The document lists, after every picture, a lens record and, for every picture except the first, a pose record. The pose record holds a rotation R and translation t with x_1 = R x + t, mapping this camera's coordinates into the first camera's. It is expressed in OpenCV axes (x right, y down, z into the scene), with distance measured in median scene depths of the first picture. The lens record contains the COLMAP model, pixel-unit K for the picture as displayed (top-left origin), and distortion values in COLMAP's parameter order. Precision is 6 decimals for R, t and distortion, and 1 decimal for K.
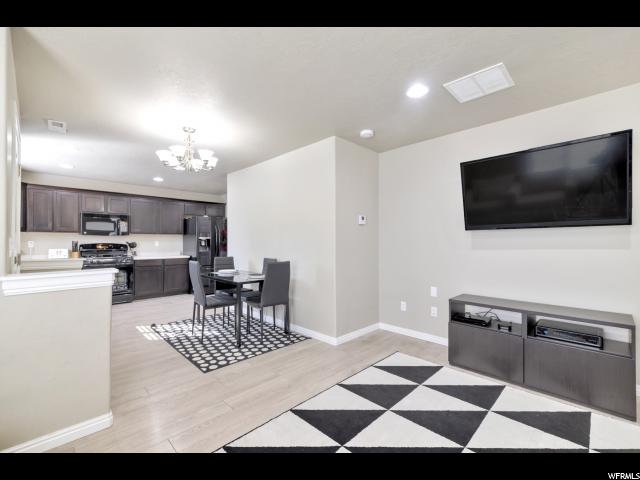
lens RADIAL K [[281.1, 0, 320.0], [0, 281.1, 240.0], [0, 0, 1]] dist [0.001055, 0.000120]
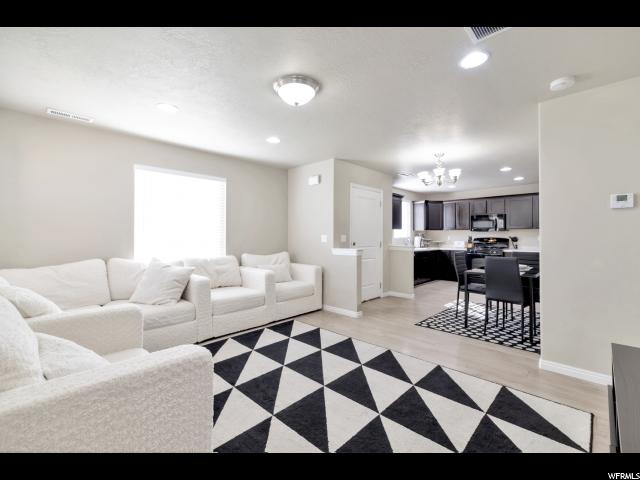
lens RADIAL K [[276.7, 0, 317.5], [0, 276.7, 233.3], [0, 0, 1]] dist [0.019903, 0.000063]
pose [[0.017911, -0.011186, -0.999777, 0.505685], [0.008197, 0.999905, -0.011040, 0.000293], [0.999806, -0.007997, 0.018001, 0.220235]]
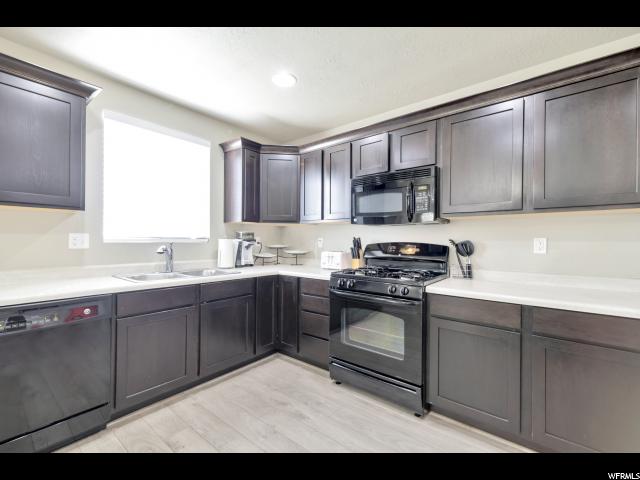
lens RADIAL K [[281.1, 0, 320.0], [0, 281.1, 240.0], [0, 0, 1]] dist [0.001055, 0.000120]
pose [[0.121386, 0.000234, -0.992605, -0.372998], [-0.001693, 0.999999, 0.000029, 0.008857], [0.992604, 0.001677, 0.121386, 0.883198]]
